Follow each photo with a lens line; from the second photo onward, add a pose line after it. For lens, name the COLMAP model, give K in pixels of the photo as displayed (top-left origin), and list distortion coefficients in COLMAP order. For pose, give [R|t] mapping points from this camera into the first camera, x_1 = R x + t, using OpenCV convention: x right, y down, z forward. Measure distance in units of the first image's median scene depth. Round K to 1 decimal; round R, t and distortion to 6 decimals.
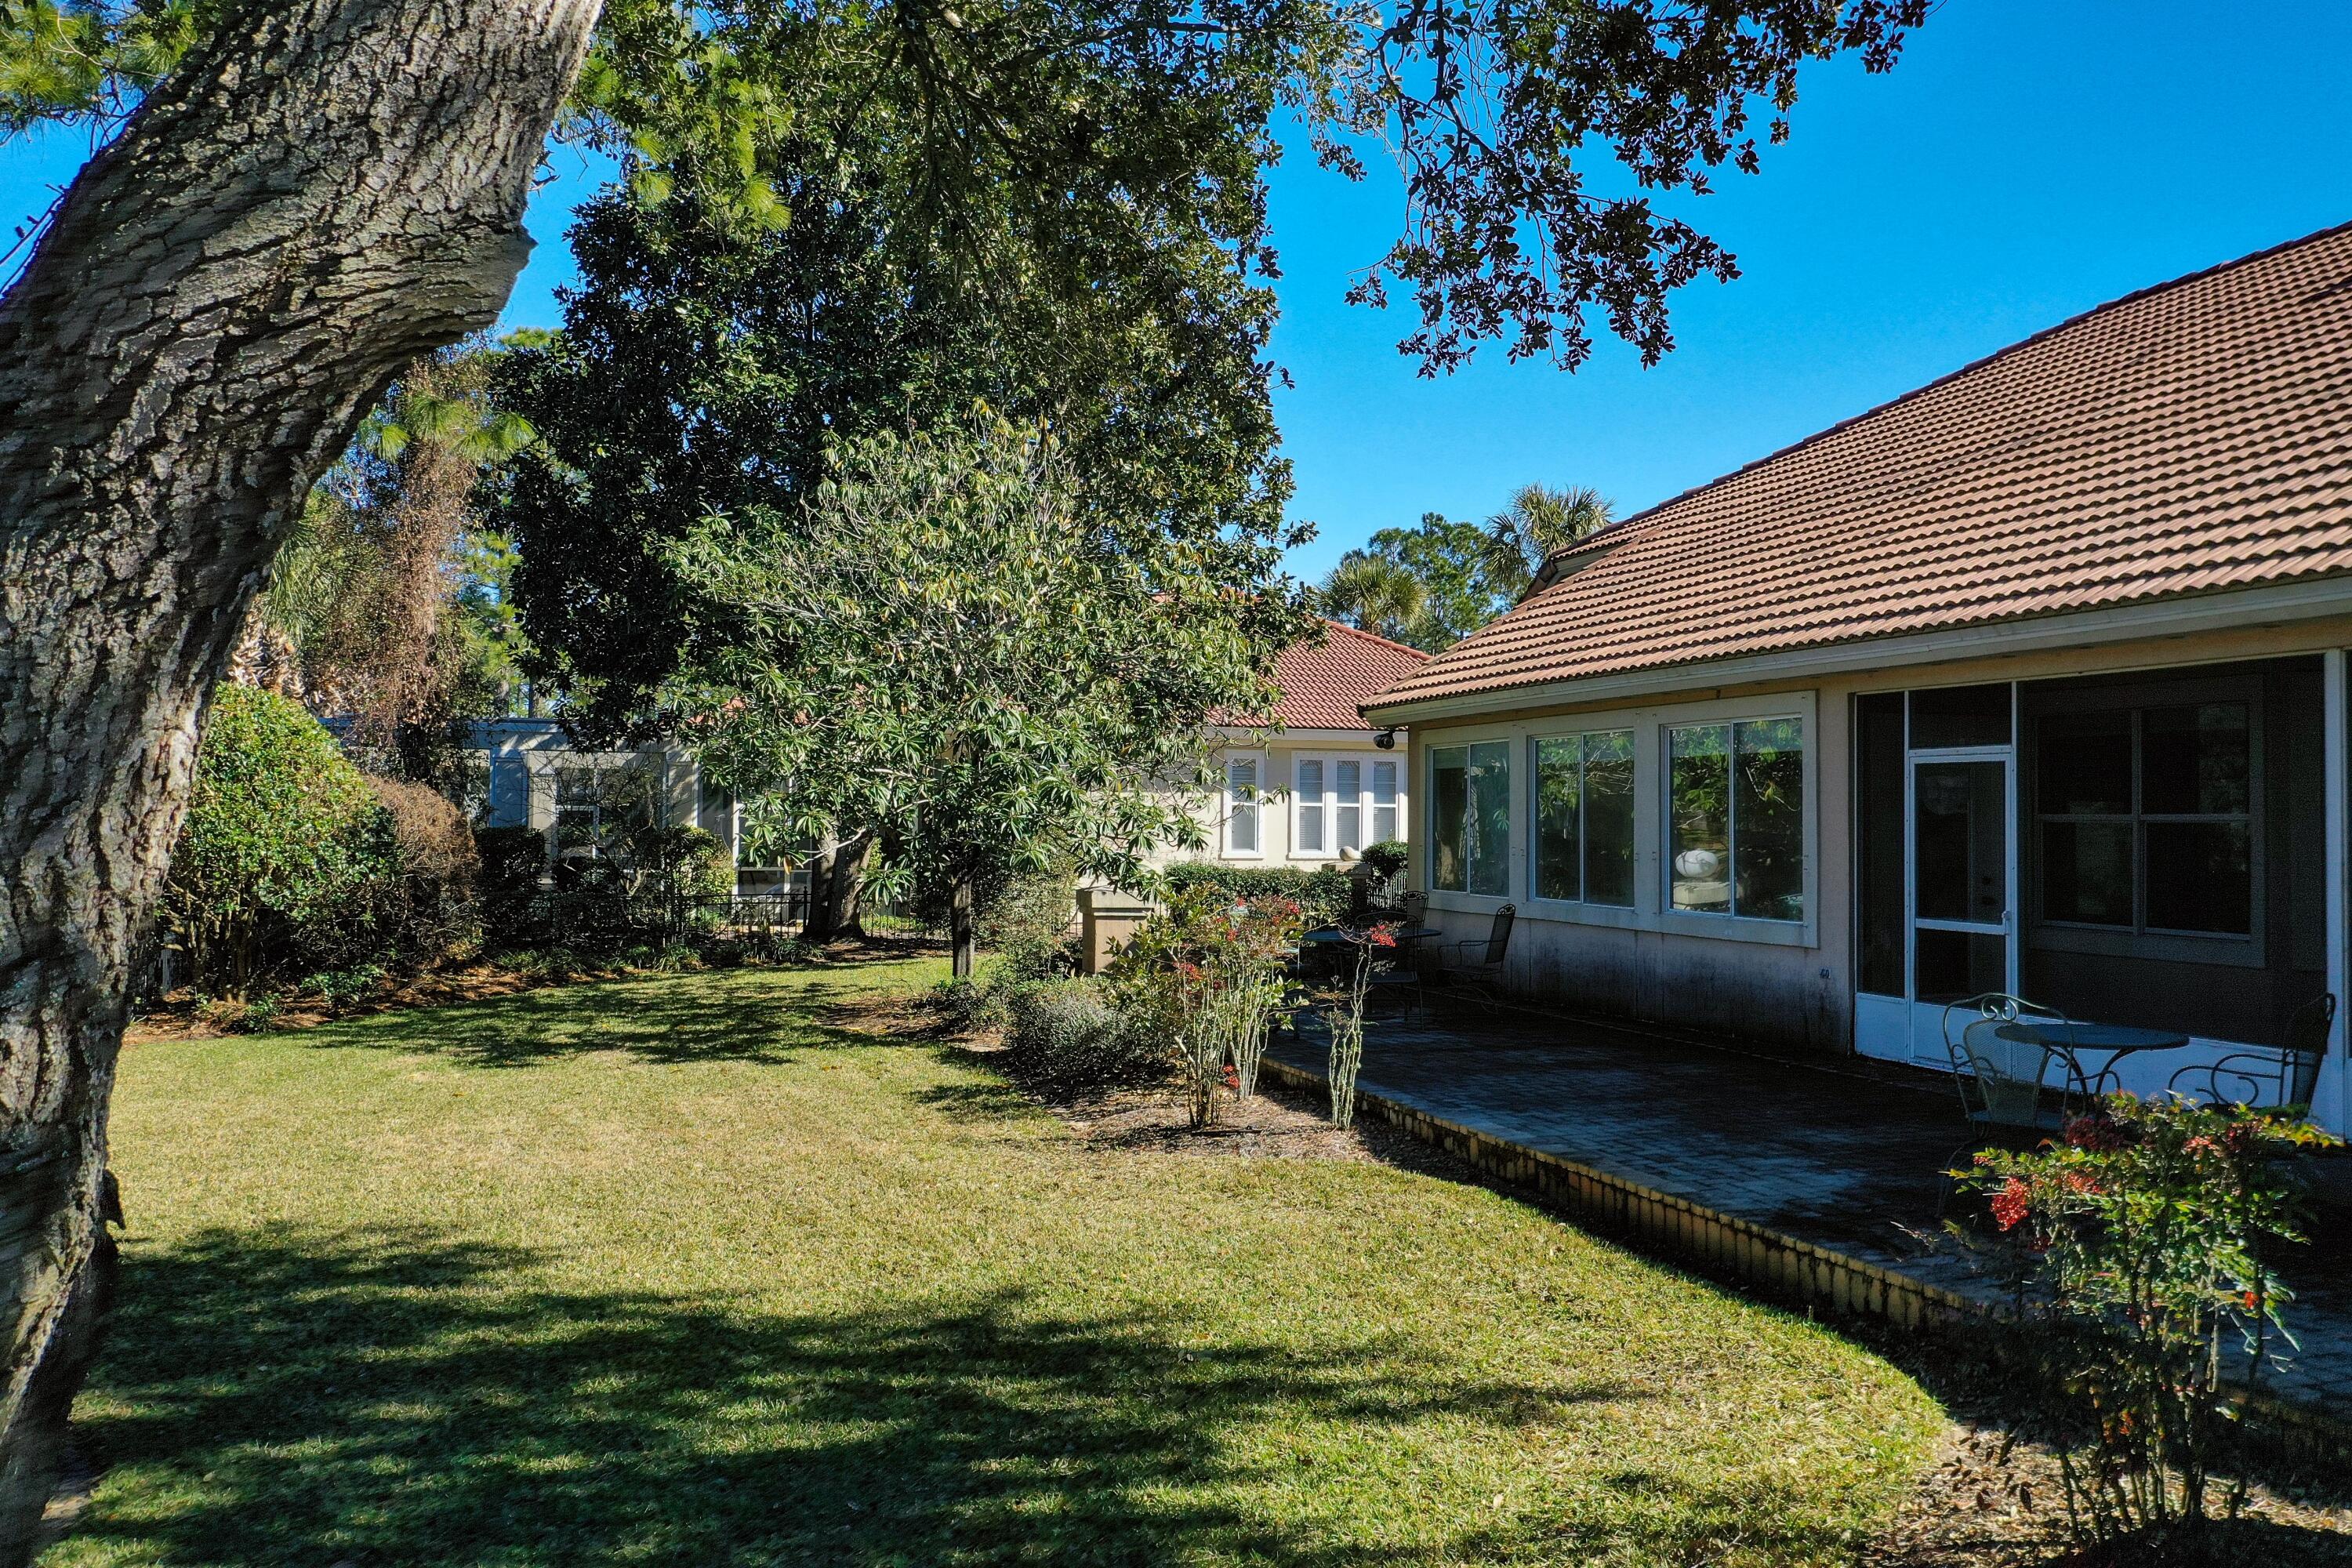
lens RADIAL K [[1852.2, 0, 1168.6], [0, 1852.2, 798.1], [0, 0, 1]] dist [-0.005156, -0.006333]
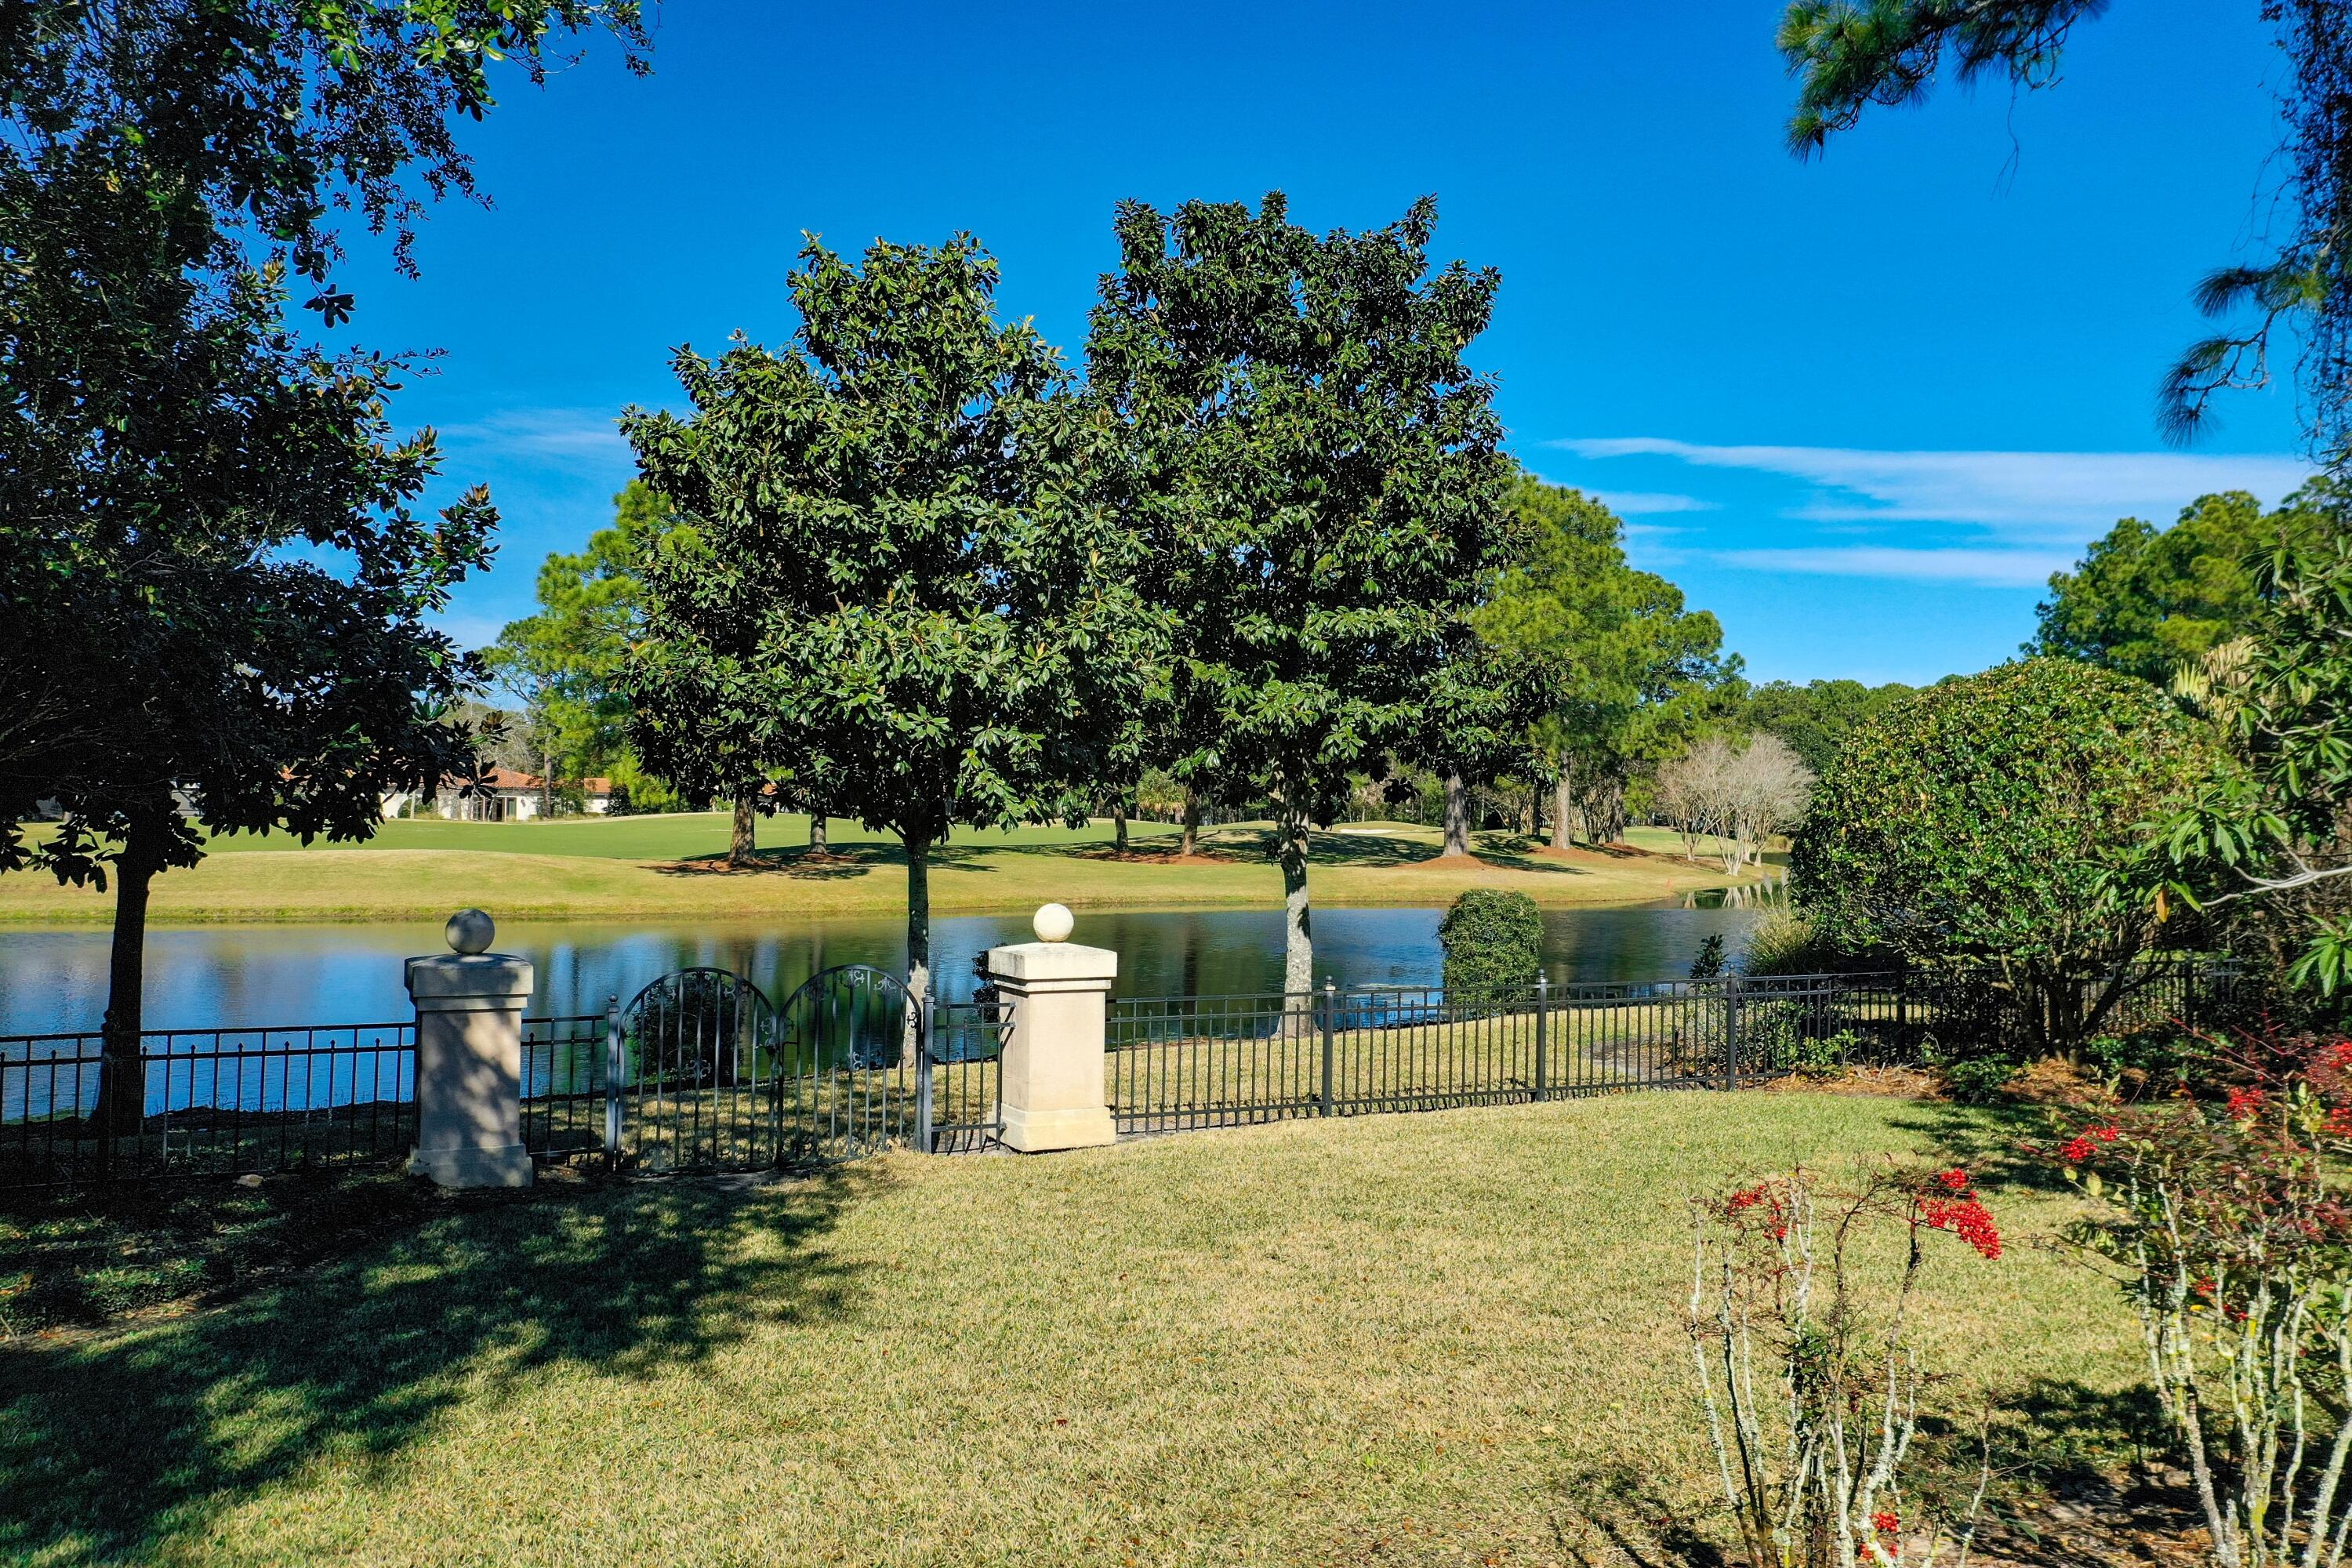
lens RADIAL K [[1852.2, 0, 1181.2], [0, 1852.2, 775.1], [0, 0, 1]] dist [-0.005156, -0.006333]
pose [[0.146673, -0.035225, -0.988558, 0.322689], [0.007236, 0.999377, -0.034537, 0.018020], [0.989159, -0.002087, 0.146837, 0.754291]]
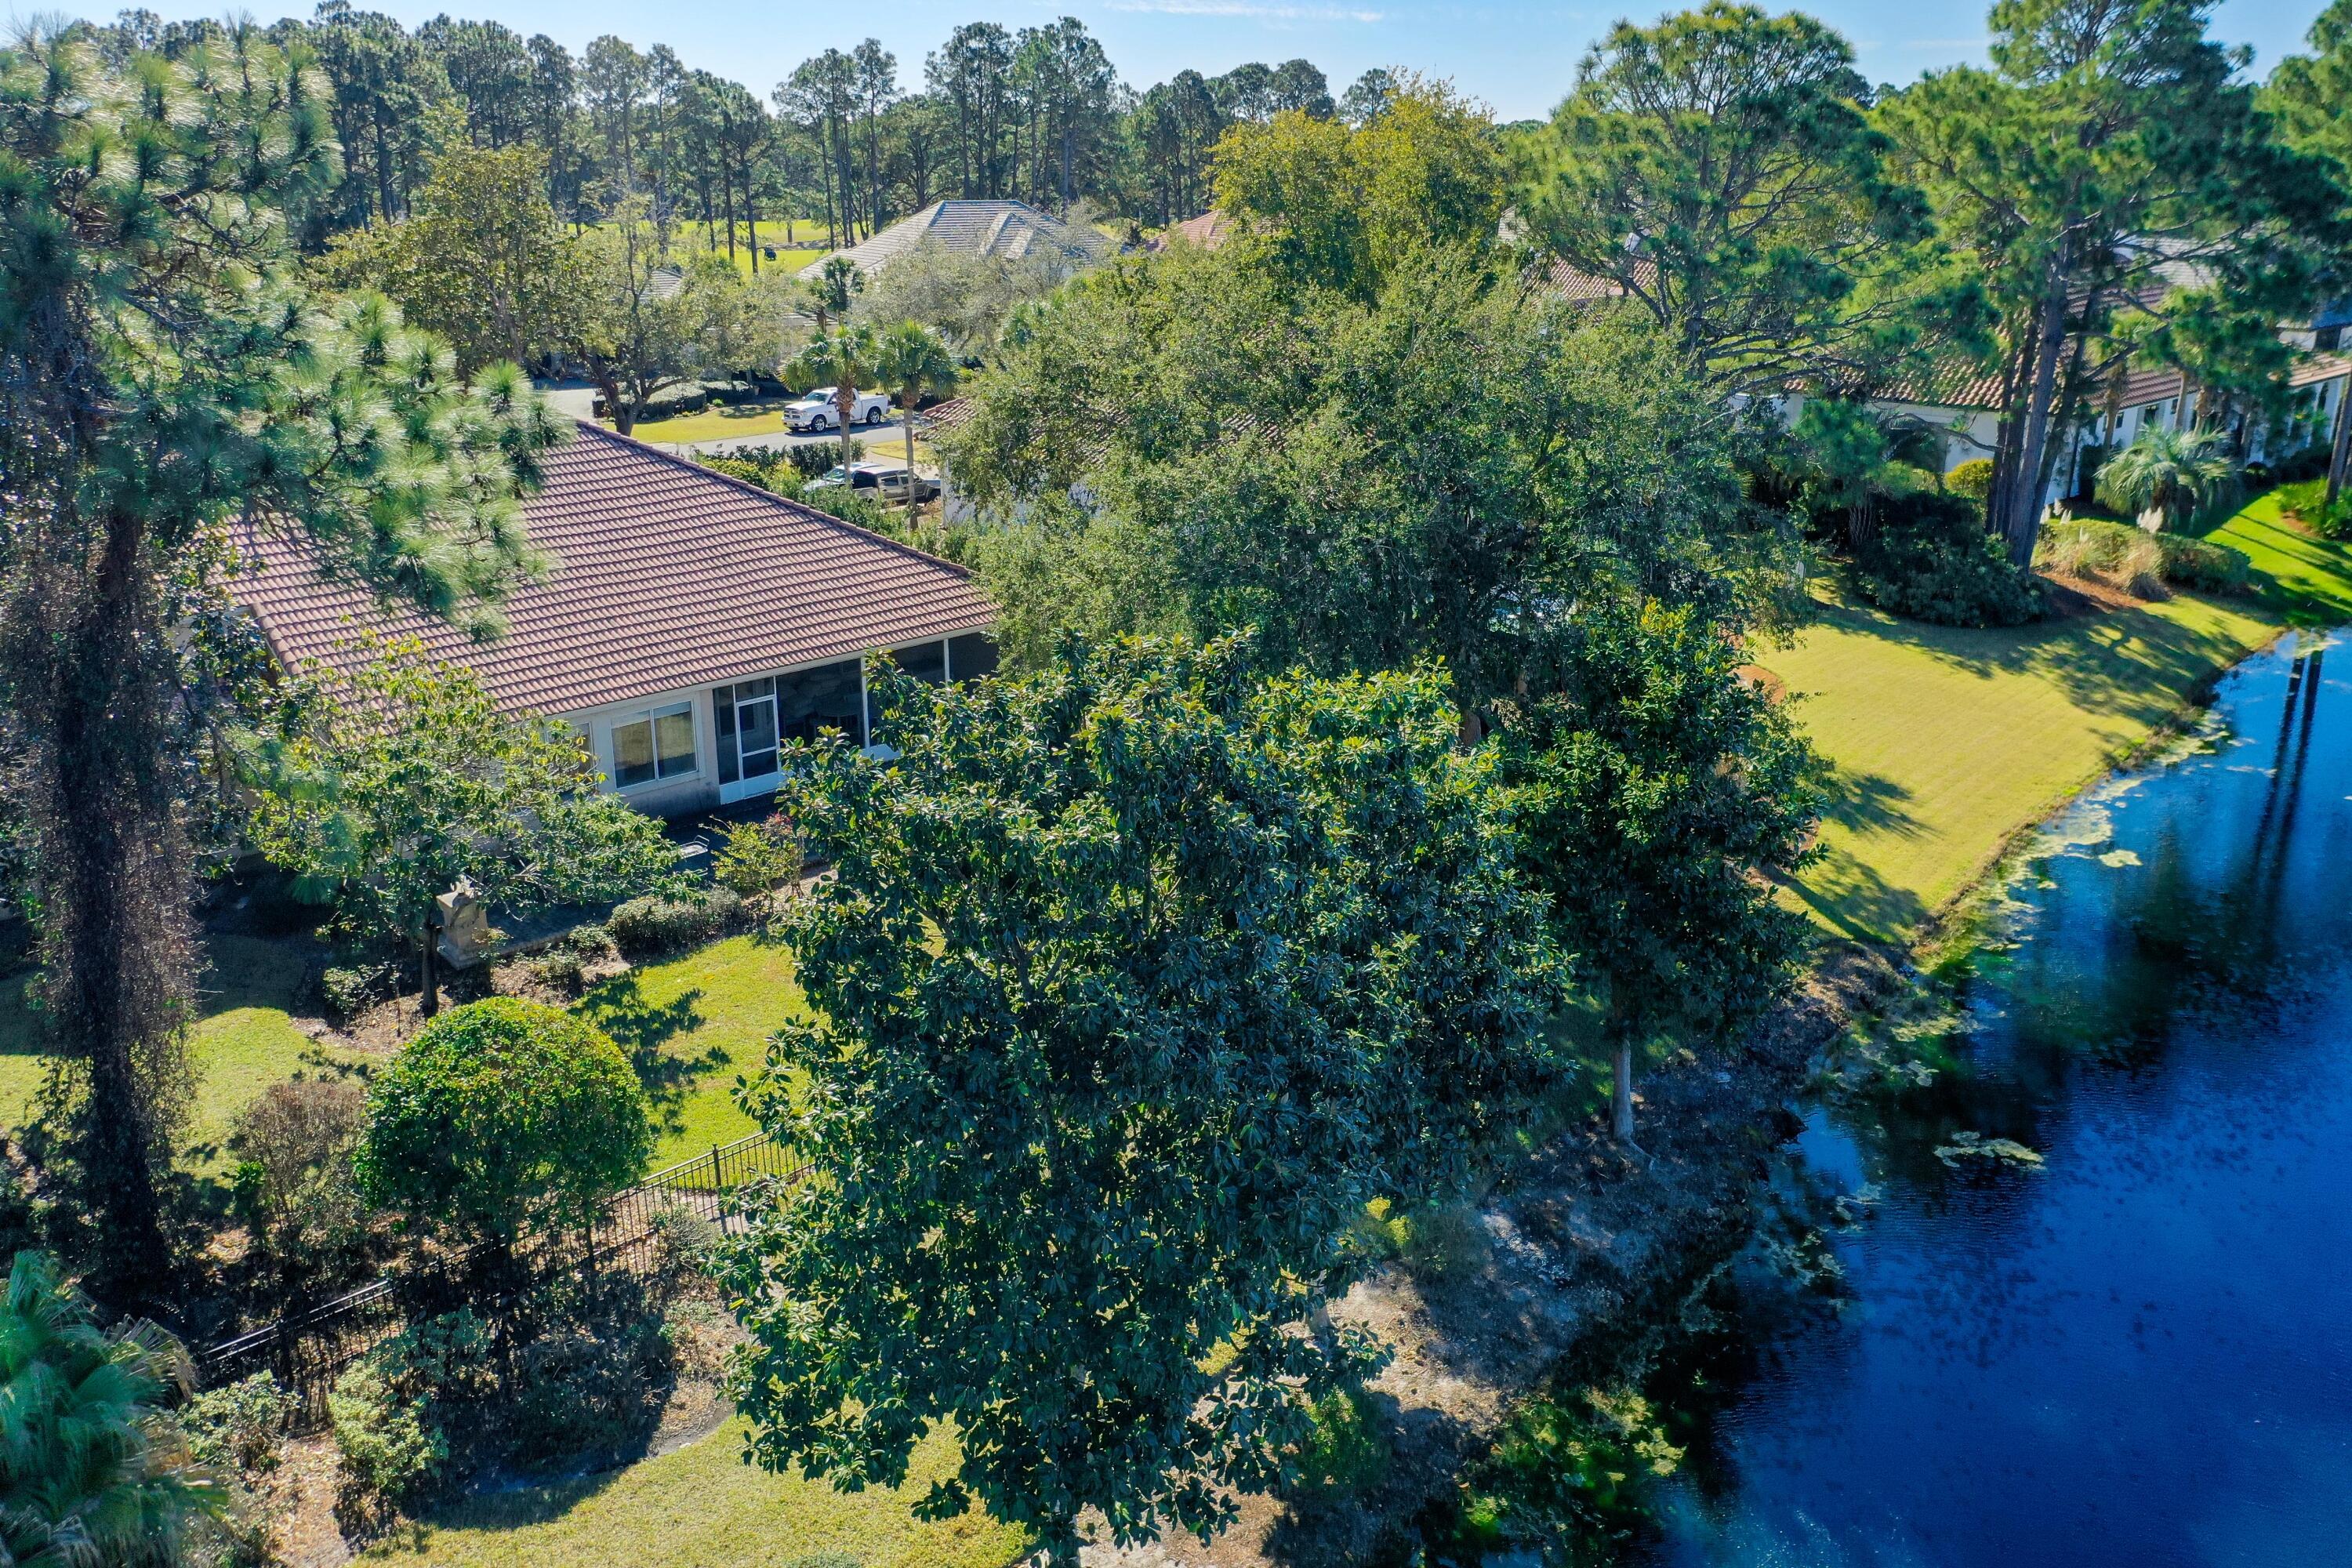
lens RADIAL K [[1852.2, 0, 1161.1], [0, 1852.2, 786.8], [0, 0, 1]] dist [-0.005156, -0.006333]
pose [[-0.409207, -0.300194, 0.861646, -2.548535], [-0.007028, 0.945339, 0.326015, -0.890782], [-0.912415, 0.127352, -0.388949, 1.556868]]
